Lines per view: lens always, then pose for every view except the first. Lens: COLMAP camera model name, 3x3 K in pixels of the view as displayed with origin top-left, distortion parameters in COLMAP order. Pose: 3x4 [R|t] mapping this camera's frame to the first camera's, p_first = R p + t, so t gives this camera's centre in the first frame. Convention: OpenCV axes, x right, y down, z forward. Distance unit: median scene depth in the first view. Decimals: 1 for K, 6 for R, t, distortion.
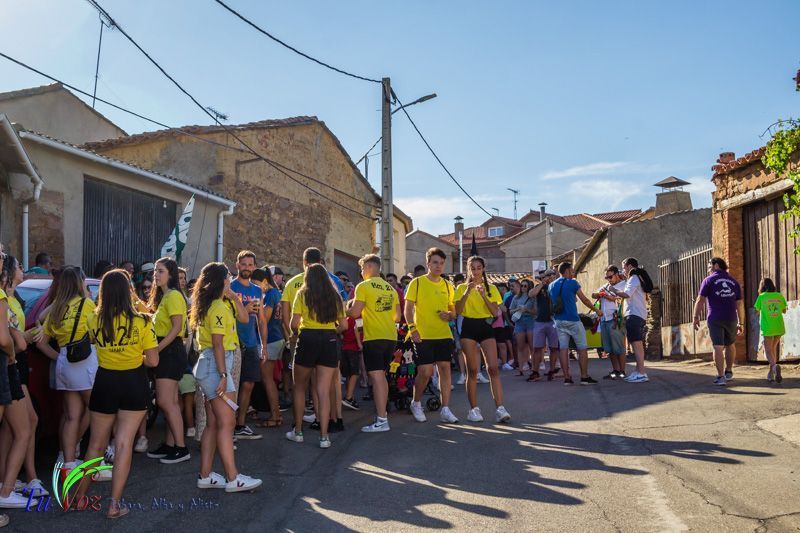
lens RADIAL K [[1034.1, 0, 398.1], [0, 1034.1, 283.3], [0, 0, 1]] dist [-0.079880, 0.044865]
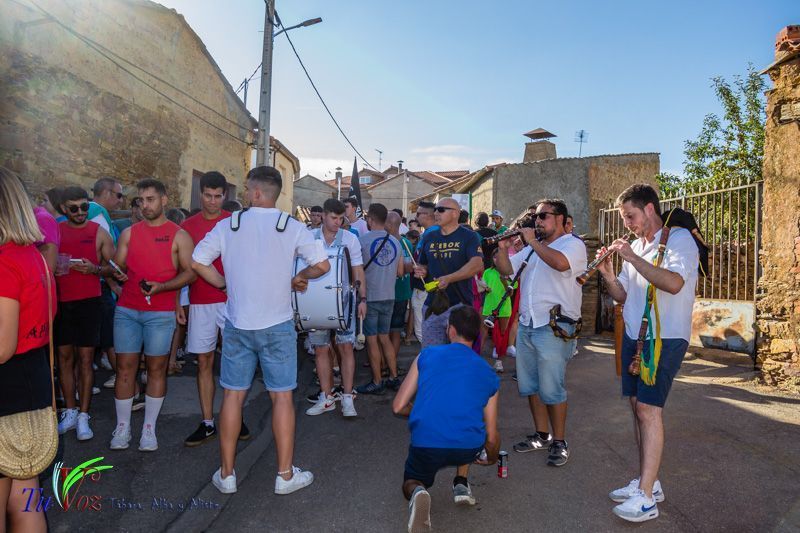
lens RADIAL K [[612.3, 0, 400.0], [0, 612.3, 266.5], [0, 0, 1]] dist [-0.110200, 0.040393]
pose [[0.985516, 0.043498, 0.163907, 0.027100], [-0.056753, 0.995409, 0.077073, -0.000812], [-0.159802, -0.085259, 0.983460, 0.415807]]
